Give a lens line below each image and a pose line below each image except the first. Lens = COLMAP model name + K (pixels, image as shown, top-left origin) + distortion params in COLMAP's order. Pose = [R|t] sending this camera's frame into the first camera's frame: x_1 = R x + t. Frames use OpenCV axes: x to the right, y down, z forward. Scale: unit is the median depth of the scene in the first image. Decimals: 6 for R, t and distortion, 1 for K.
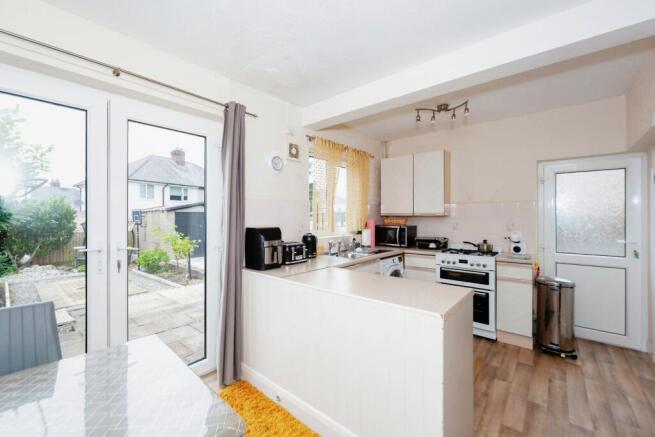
lens RADIAL K [[274.0, 0, 331.9], [0, 274.0, 214.8], [0, 0, 1]] dist [0.005189, -0.000035]
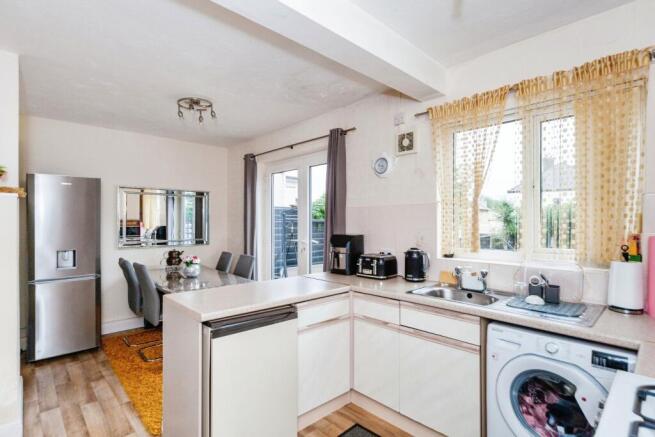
lens RADIAL K [[316.3, 0, 331.9], [0, 316.3, 222.9], [0, 0, 1]] dist [0.002594, -0.001384]
pose [[-0.094213, 0.005570, -0.995537, 0.772281], [0.005815, 0.999970, 0.005044, -0.005065], [0.995535, -0.005314, -0.094242, 0.846783]]
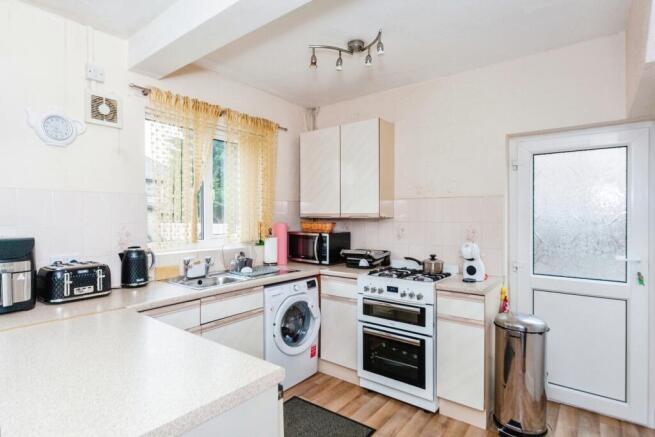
lens RADIAL K [[344.3, 0, 339.4], [0, 344.3, 216.7], [0, 0, 1]] dist [0.000289, 0.001988]
pose [[0.998325, 0.003722, 0.057740, 0.321536], [-0.003988, 0.999982, 0.004494, -0.003754], [-0.057723, -0.004717, 0.998322, 0.212203]]
